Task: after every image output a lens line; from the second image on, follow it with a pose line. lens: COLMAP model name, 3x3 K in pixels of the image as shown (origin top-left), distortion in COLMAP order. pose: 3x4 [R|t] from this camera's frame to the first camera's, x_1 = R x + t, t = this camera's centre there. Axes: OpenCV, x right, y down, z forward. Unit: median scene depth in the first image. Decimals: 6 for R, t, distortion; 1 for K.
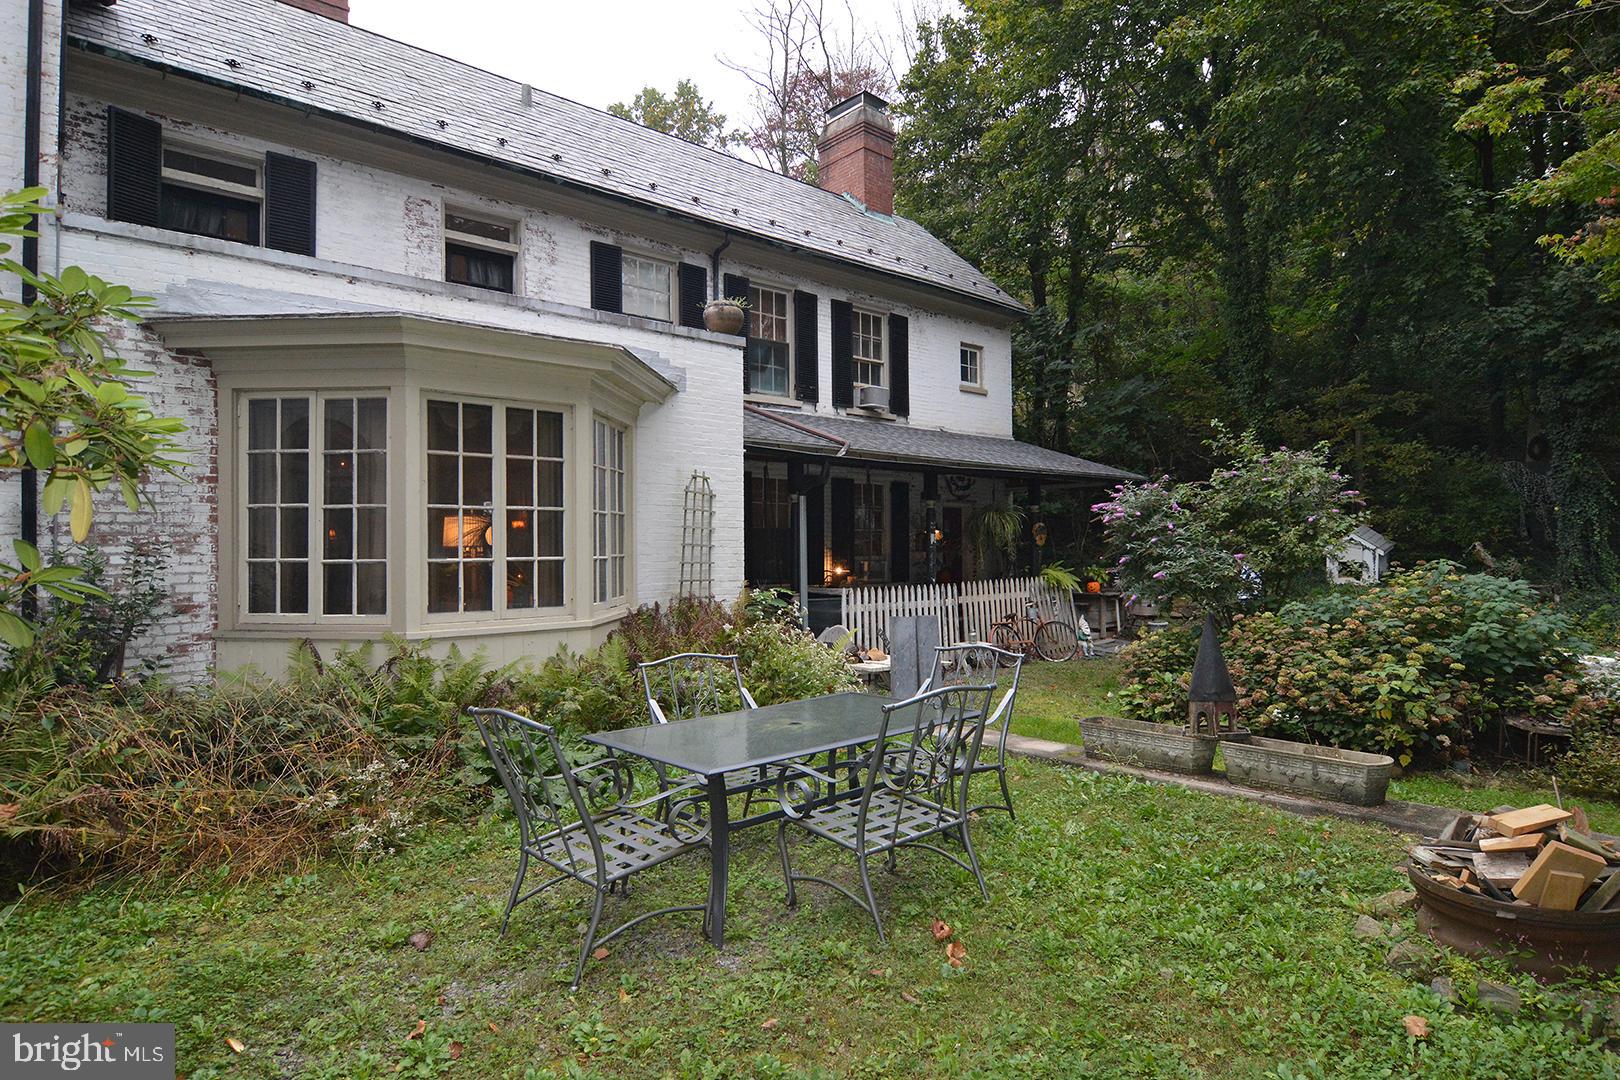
lens RADIAL K [[892.5, 0, 815.8], [0, 892.5, 539.7], [0, 0, 1]] dist [-0.003996, -0.010448]
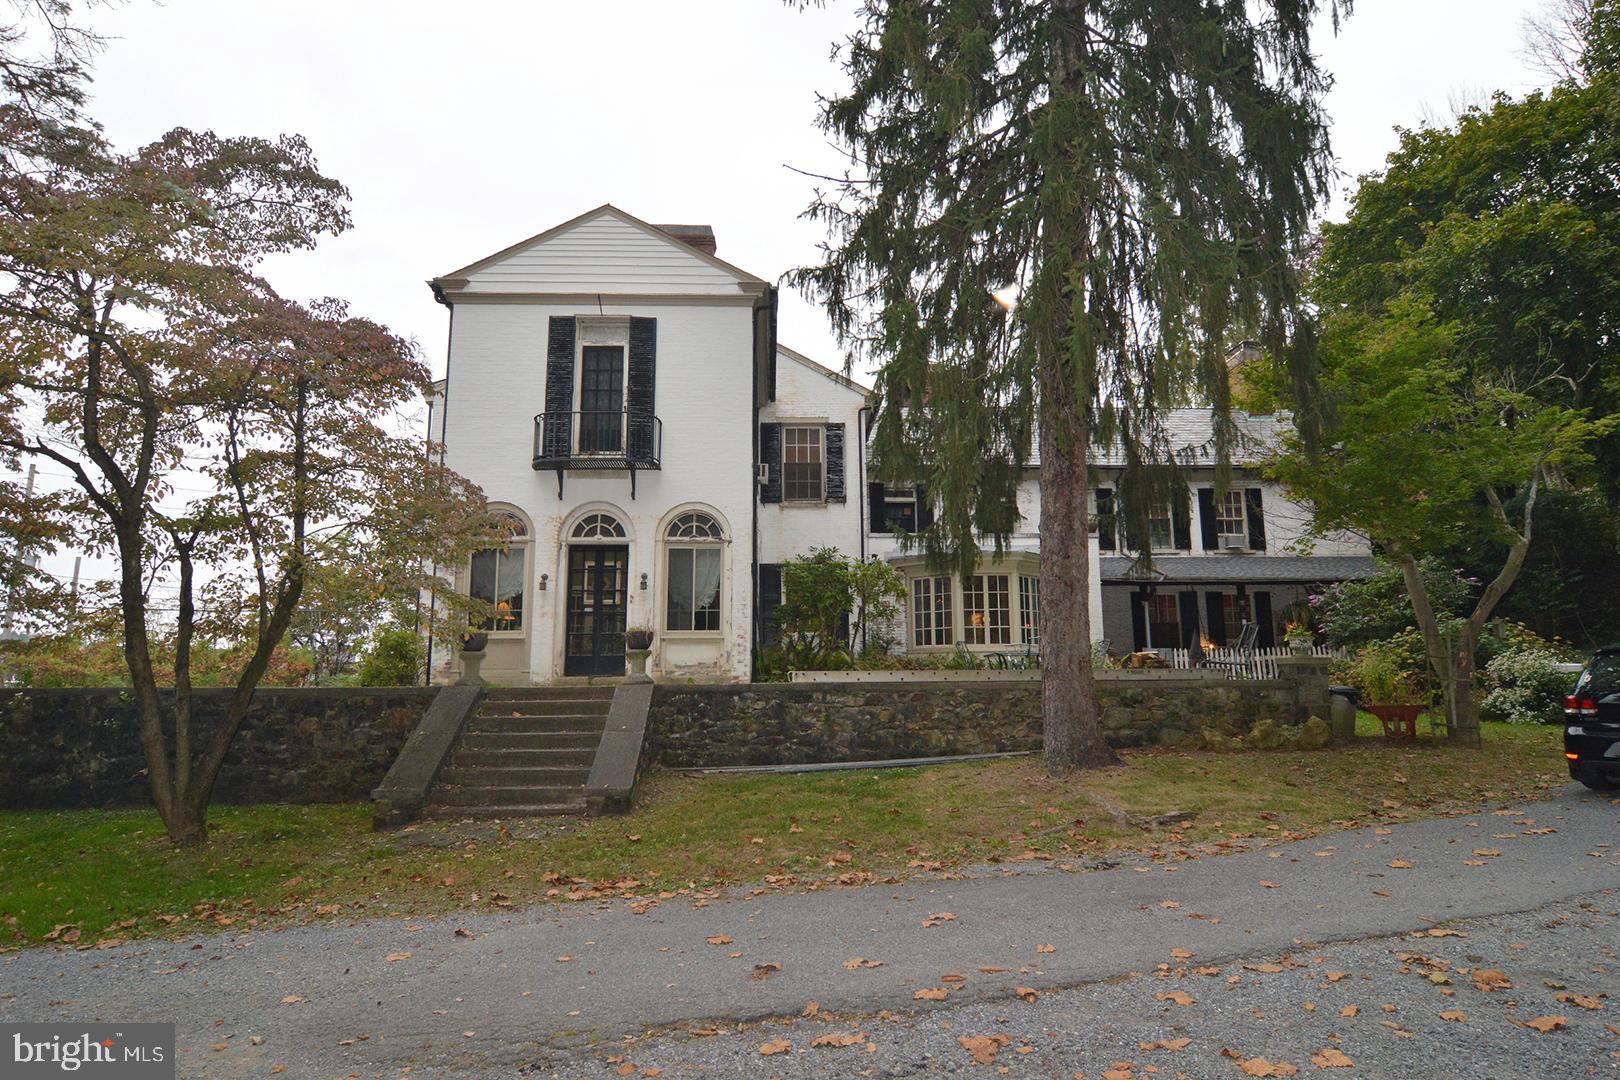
lens RADIAL K [[892.5, 0, 815.8], [0, 892.5, 539.7], [0, 0, 1]] dist [-0.003996, -0.010448]
pose [[0.782195, -0.100737, -0.614835, 0.562471], [0.007897, 0.988366, -0.151890, 0.096670], [0.622983, 0.113952, 0.773891, -0.901079]]
